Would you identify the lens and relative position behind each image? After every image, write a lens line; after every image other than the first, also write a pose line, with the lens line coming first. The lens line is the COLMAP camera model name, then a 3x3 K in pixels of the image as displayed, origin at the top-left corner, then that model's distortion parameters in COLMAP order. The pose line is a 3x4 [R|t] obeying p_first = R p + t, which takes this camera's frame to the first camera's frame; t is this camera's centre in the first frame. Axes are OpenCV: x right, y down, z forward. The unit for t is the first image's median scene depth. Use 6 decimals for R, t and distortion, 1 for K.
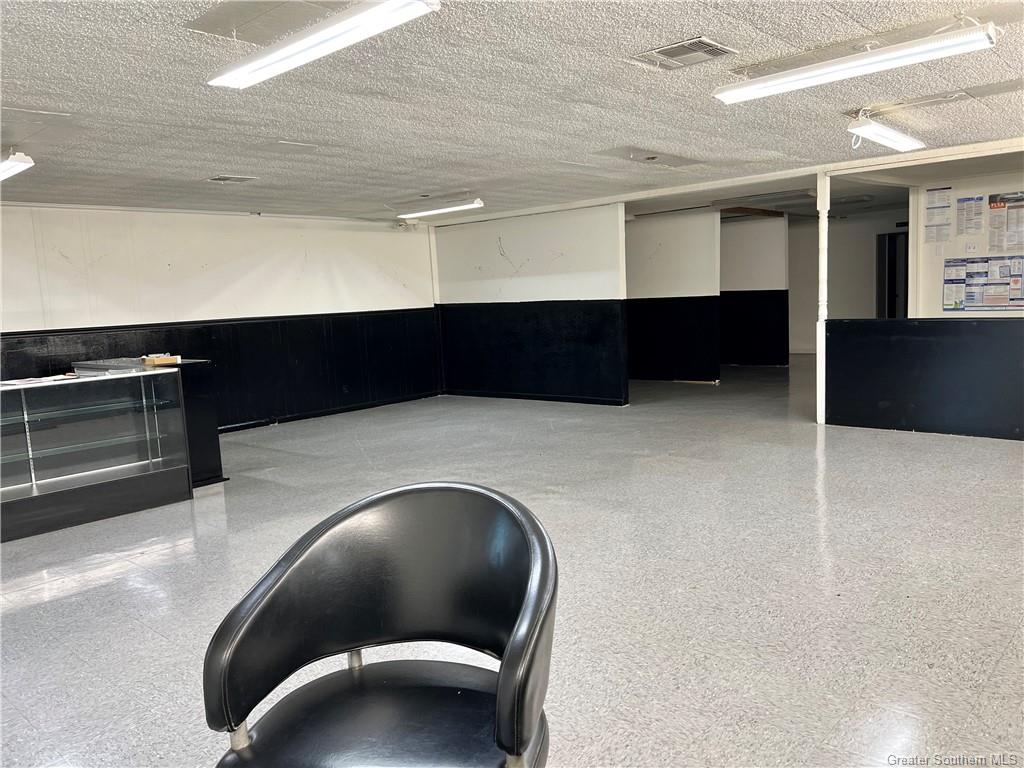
lens RADIAL K [[790.4, 0, 507.6], [0, 790.4, 384.0], [0, 0, 1]] dist [0.031063, -0.015672]
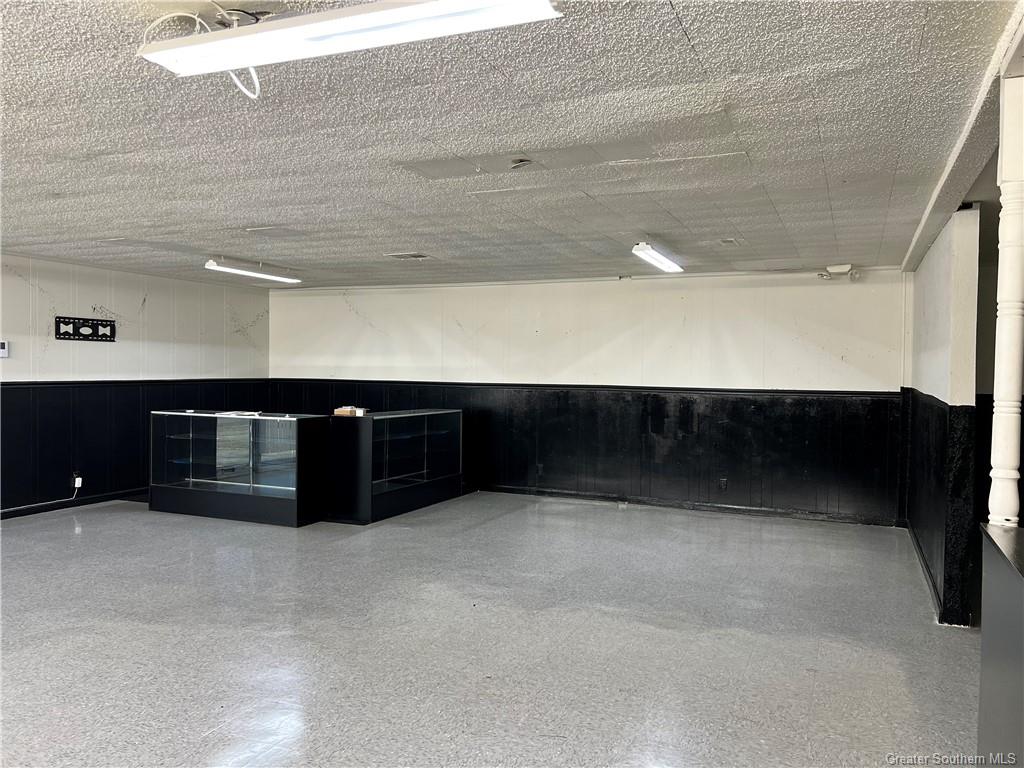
lens RADIAL K [[790.4, 0, 507.8], [0, 790.4, 385.8], [0, 0, 1]] dist [0.031063, -0.015672]
pose [[0.295149, 0.077475, -0.952305, 0.758811], [-0.132144, 0.990438, 0.039622, -0.147035], [0.946269, 0.114147, 0.302565, 0.843185]]
